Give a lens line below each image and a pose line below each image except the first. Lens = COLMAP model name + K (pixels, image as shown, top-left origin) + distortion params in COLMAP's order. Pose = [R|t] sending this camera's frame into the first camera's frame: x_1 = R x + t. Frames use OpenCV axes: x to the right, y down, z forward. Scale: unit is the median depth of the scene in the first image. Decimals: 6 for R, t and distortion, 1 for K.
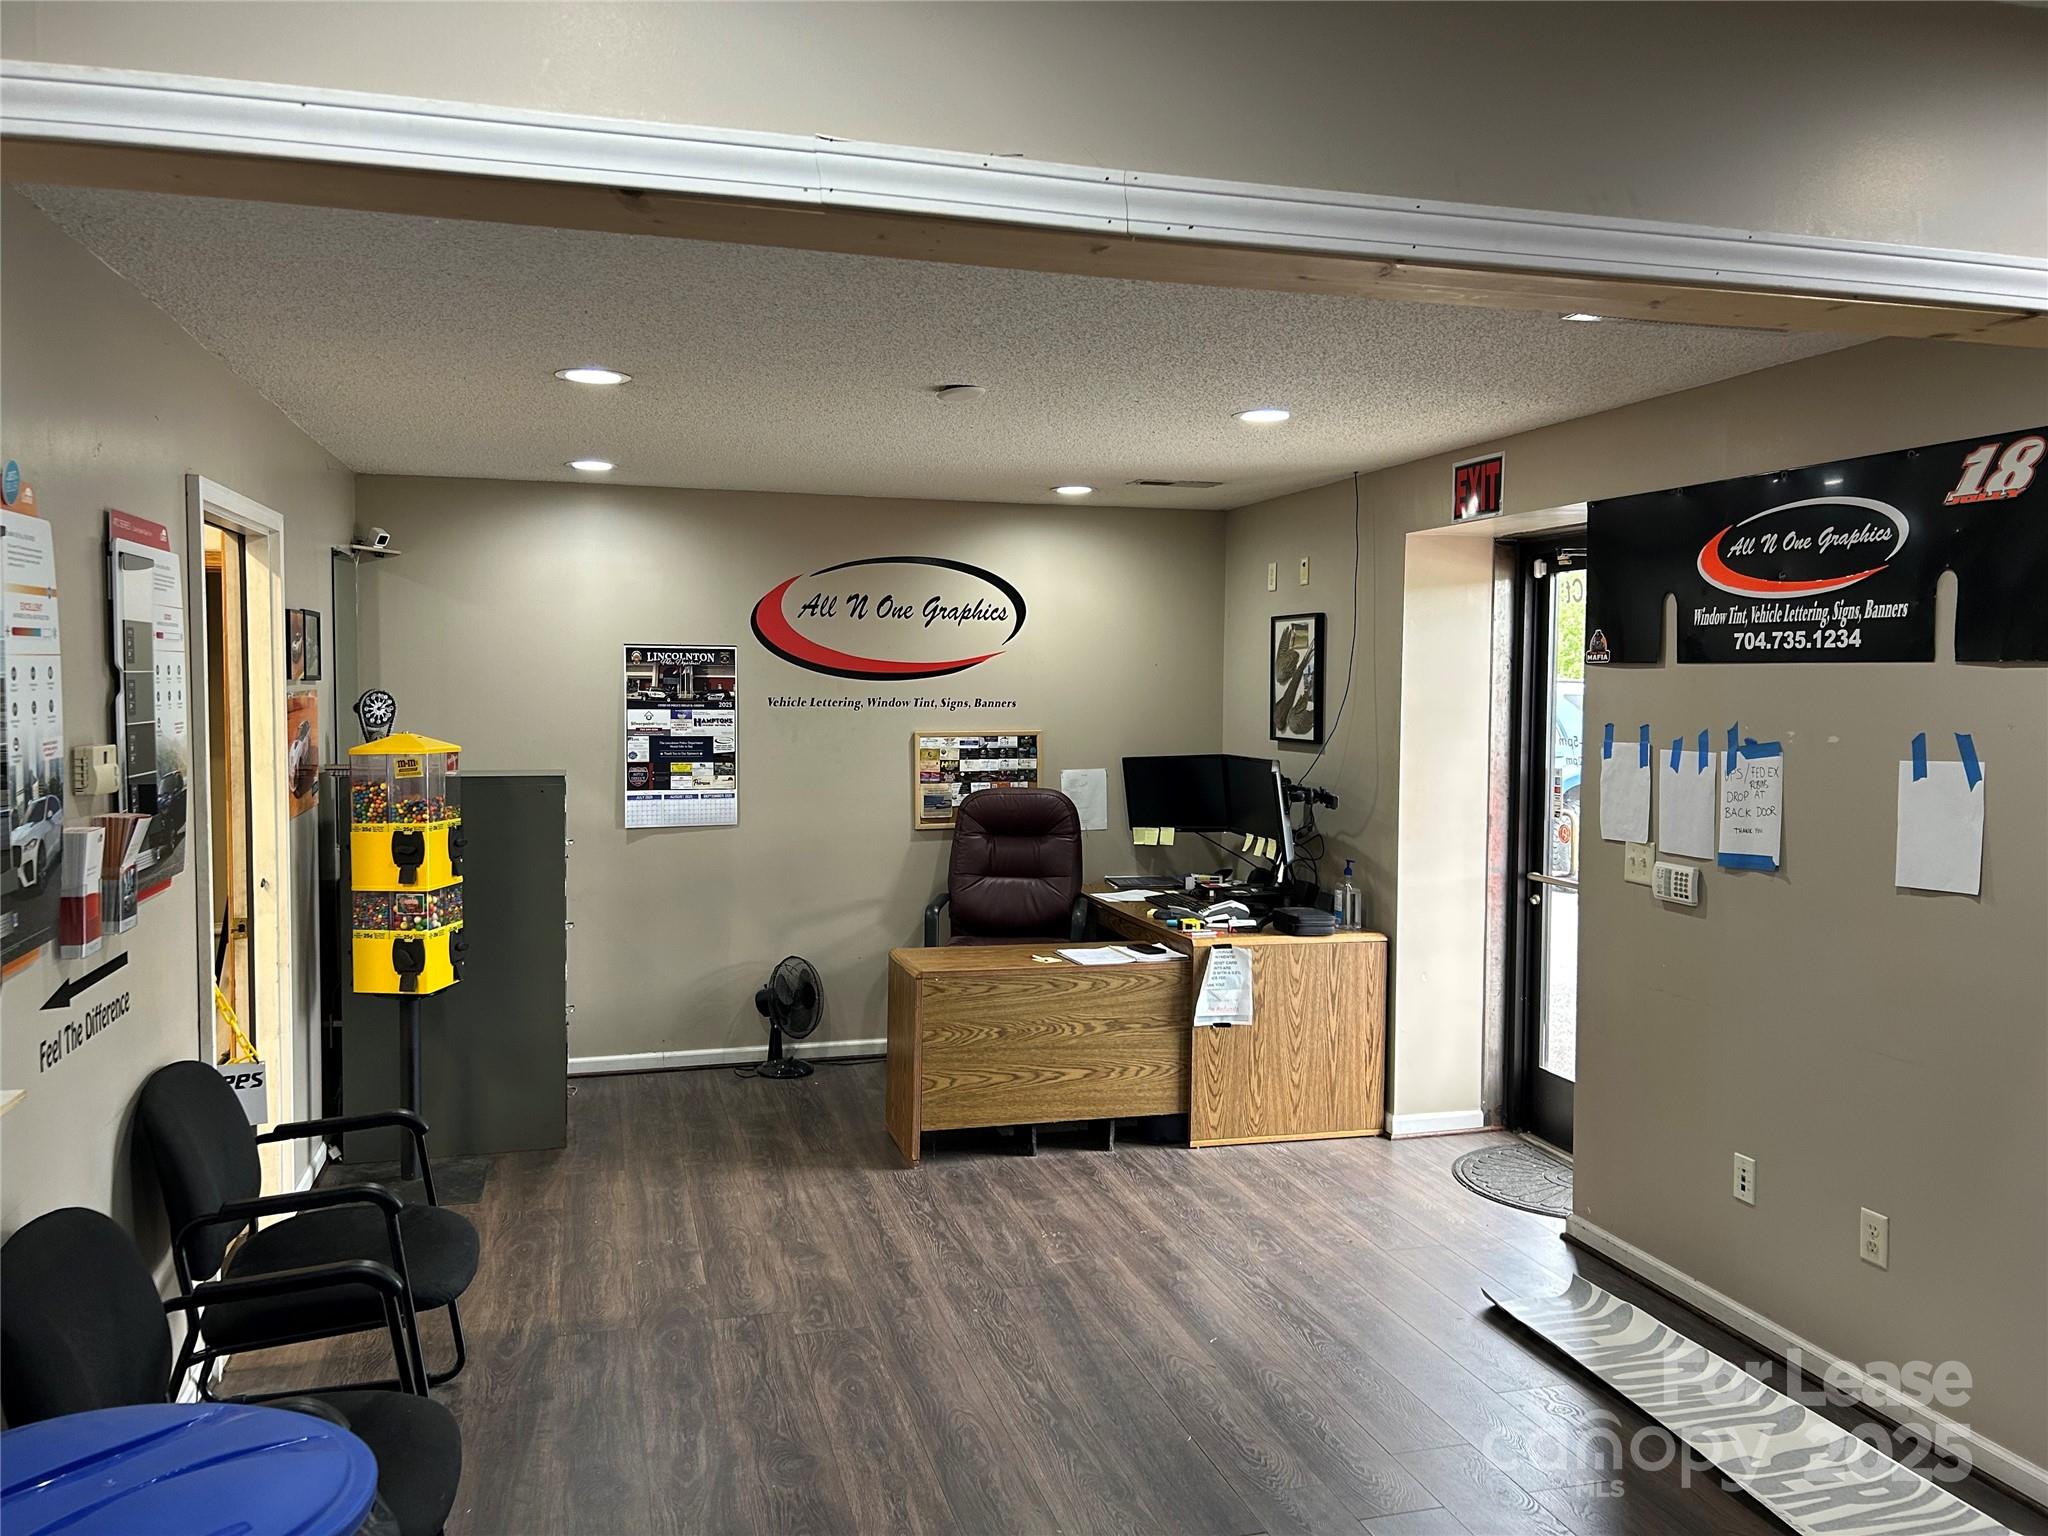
lens RADIAL K [[1536.2, 0, 1014.5], [0, 1536.2, 757.7], [0, 0, 1]] dist [0.053939, -0.053037]
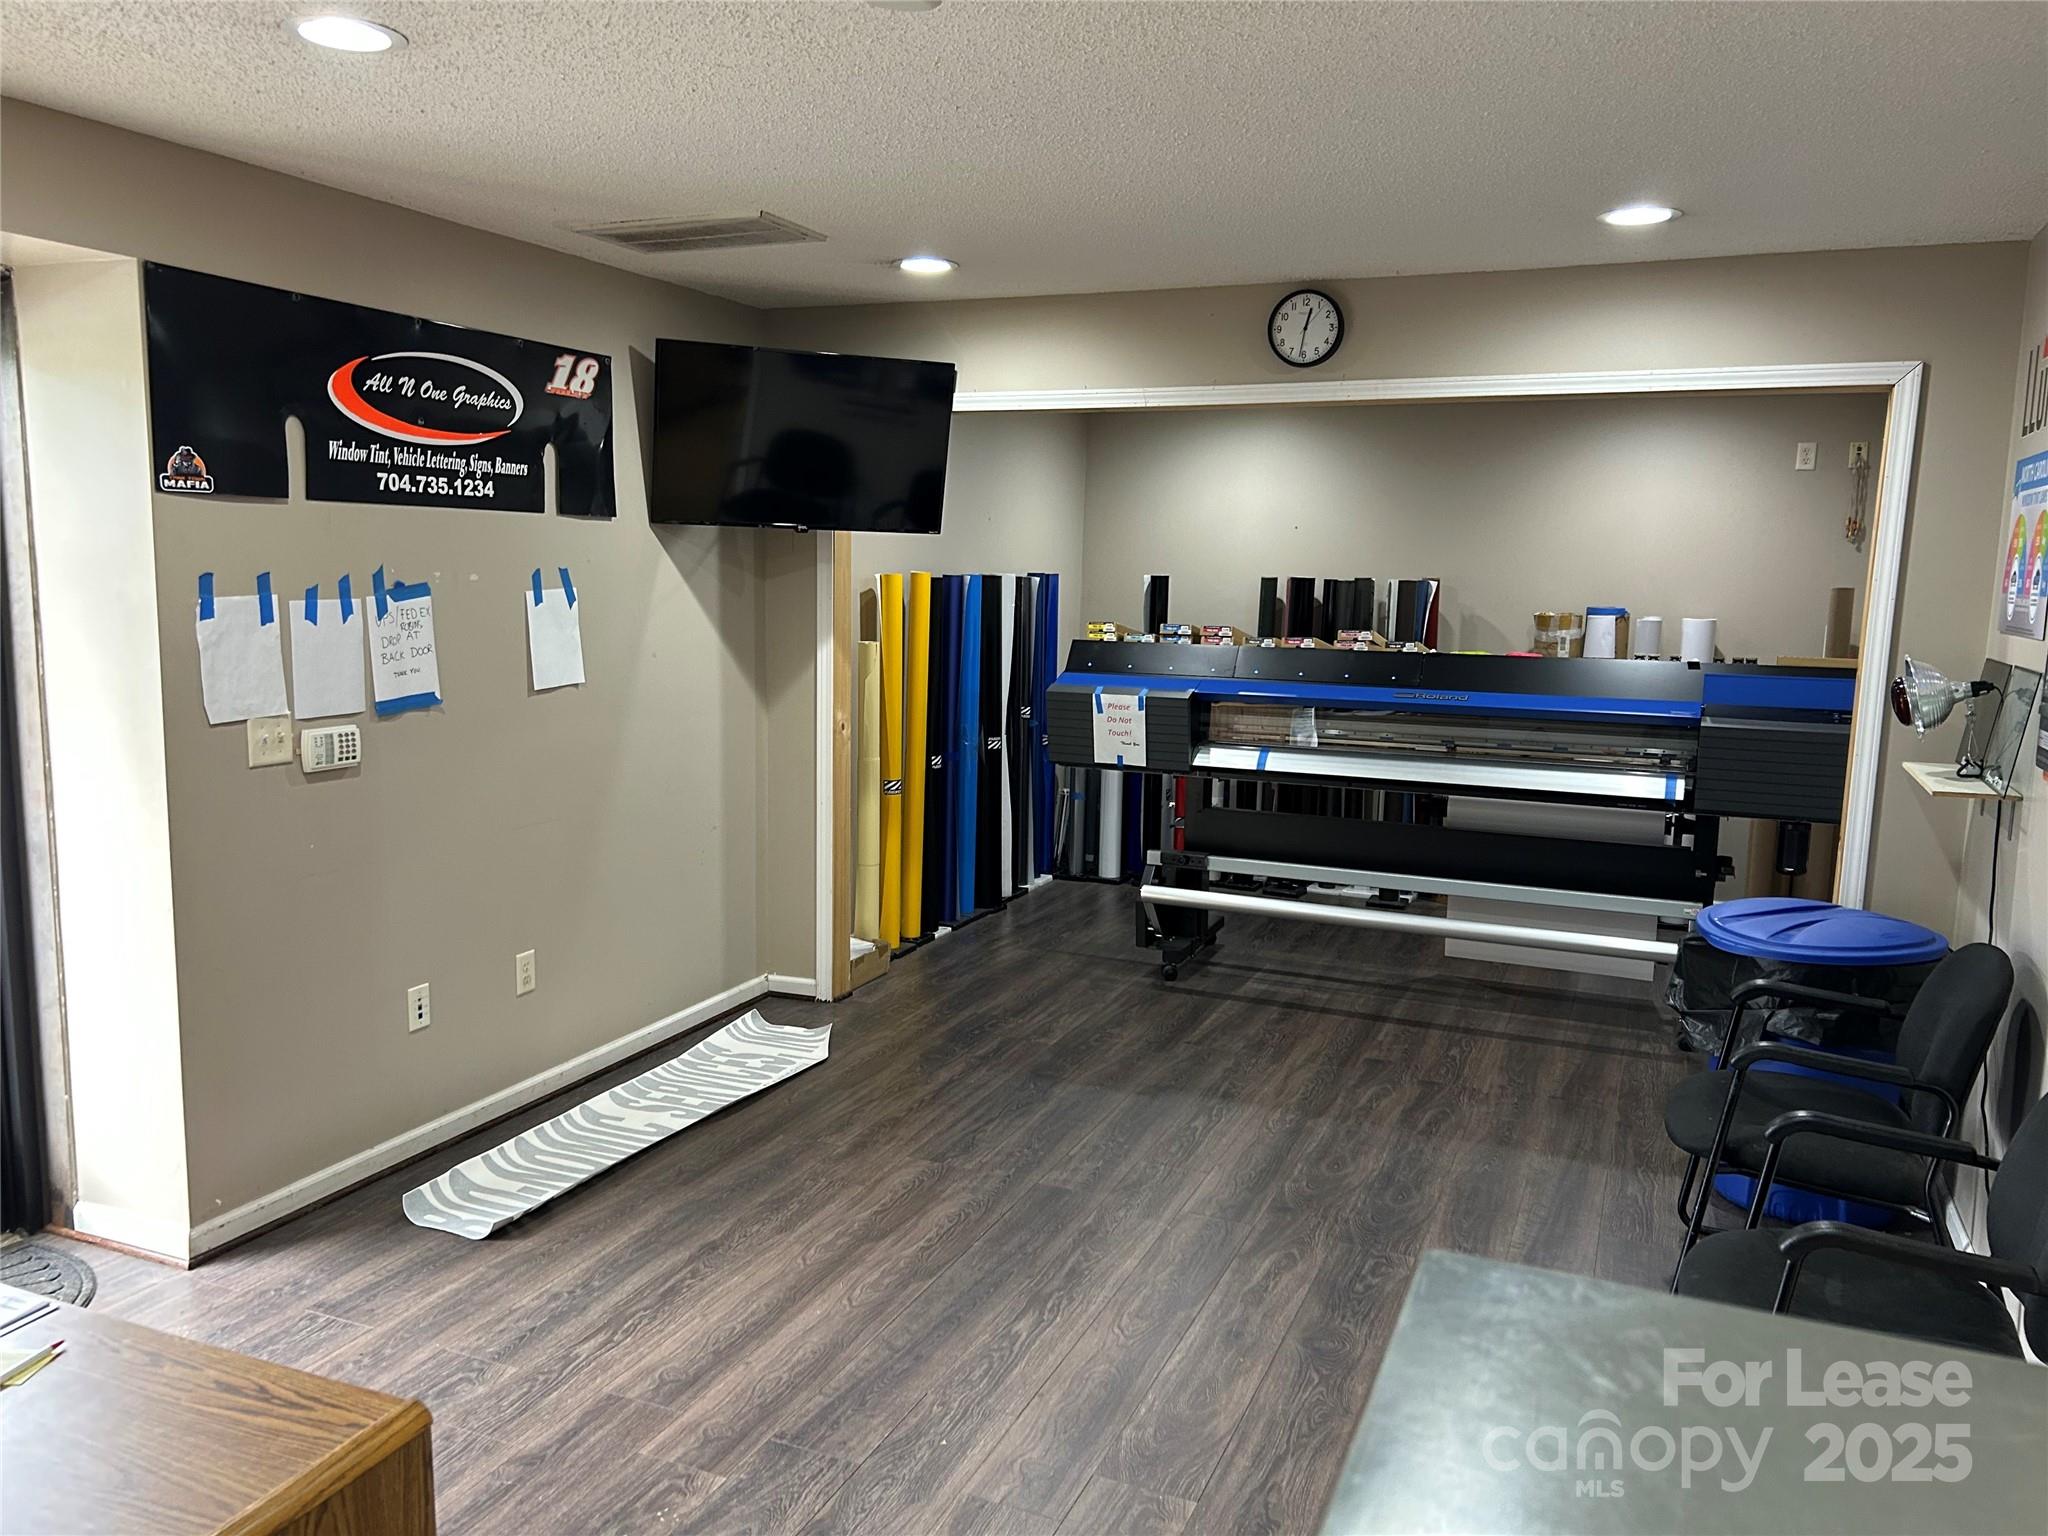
lens RADIAL K [[1536.2, 0, 1009.8], [0, 1536.2, 776.7], [0, 0, 1]] dist [0.053939, -0.053037]
pose [[-0.775534, -0.109930, 0.621661, -0.479310], [0.010305, 0.982387, 0.186574, -0.072415], [-0.631222, 0.151101, -0.760741, 1.562612]]
